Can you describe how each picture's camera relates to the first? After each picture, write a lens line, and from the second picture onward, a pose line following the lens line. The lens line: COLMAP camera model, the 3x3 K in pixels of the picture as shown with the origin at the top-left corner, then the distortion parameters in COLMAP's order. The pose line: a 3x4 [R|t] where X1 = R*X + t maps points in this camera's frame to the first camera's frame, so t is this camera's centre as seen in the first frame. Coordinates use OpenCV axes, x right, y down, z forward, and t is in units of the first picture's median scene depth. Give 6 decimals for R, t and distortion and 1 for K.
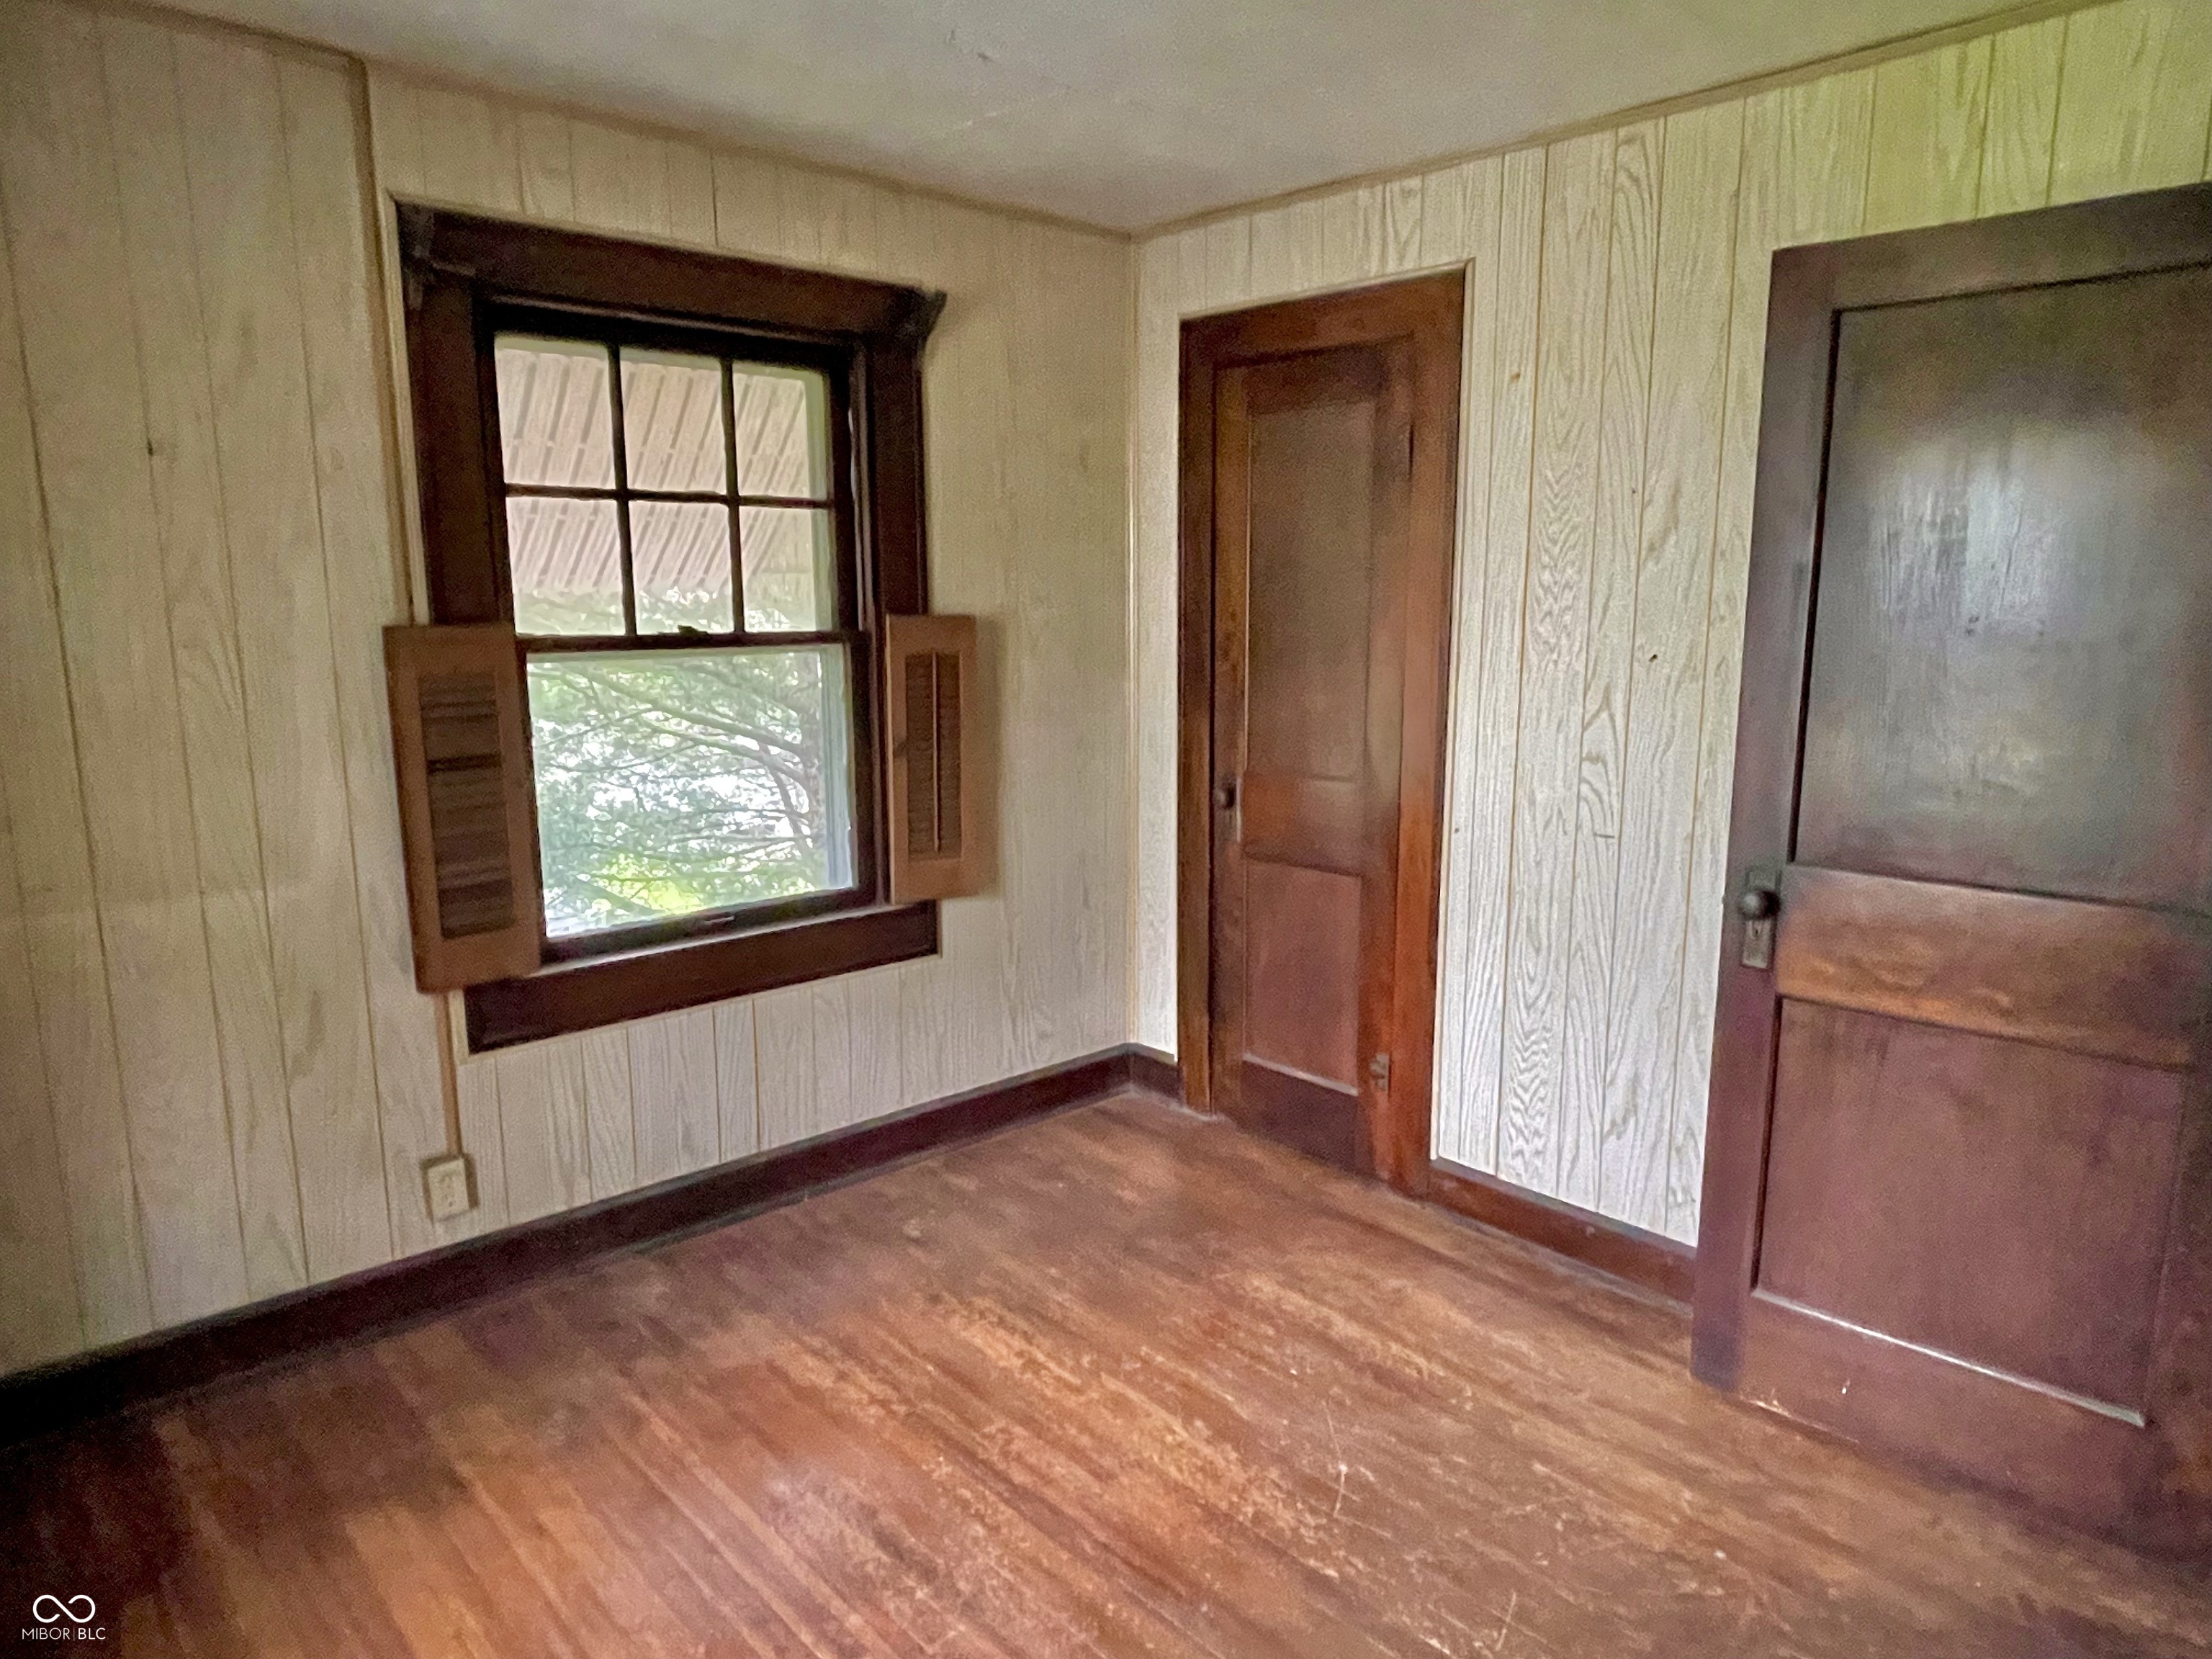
lens RADIAL K [[1420.5, 0, 1124.8], [0, 1420.5, 826.3], [0, 0, 1]] dist [0.001641, -0.001735]
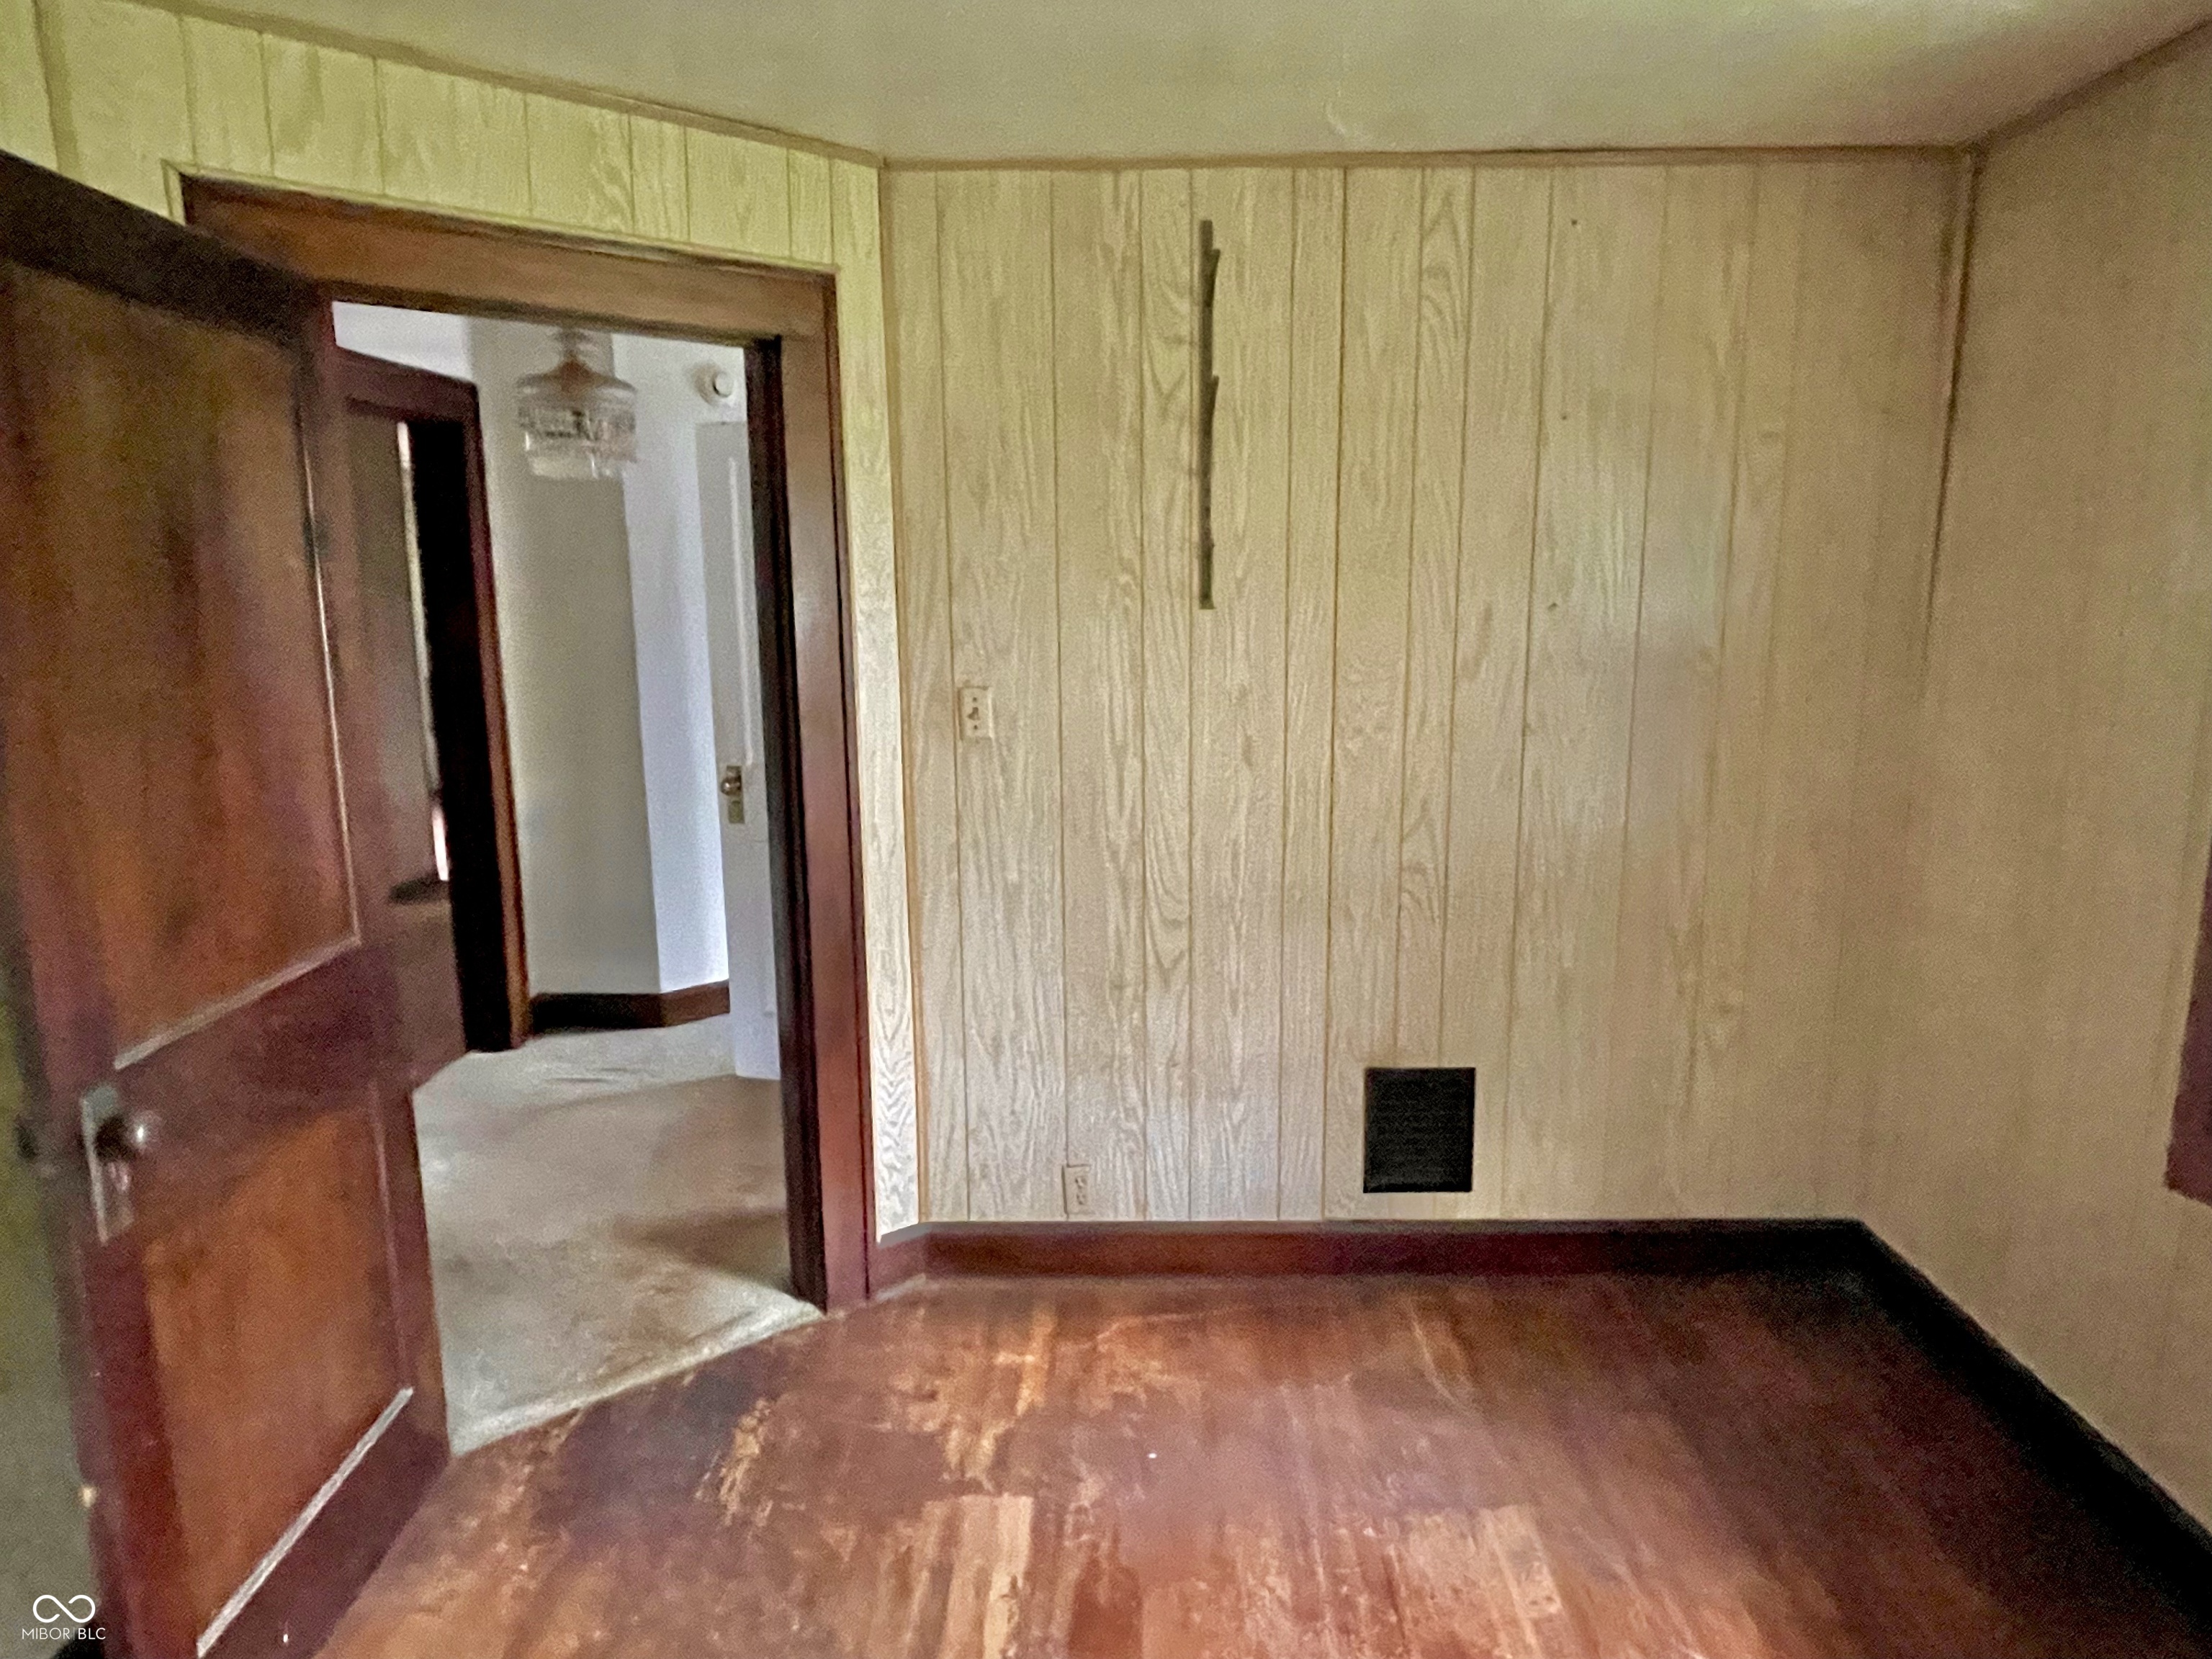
lens RADIAL K [[1378.6, 0, 1113.5], [0, 1378.6, 831.0], [0, 0, 1]] dist [0.020002, -0.025494]
pose [[-0.725908, -0.117691, 0.677648, -0.261017], [0.122624, 0.947321, 0.295883, -0.178256], [-0.676773, 0.297880, -0.673236, 0.880534]]
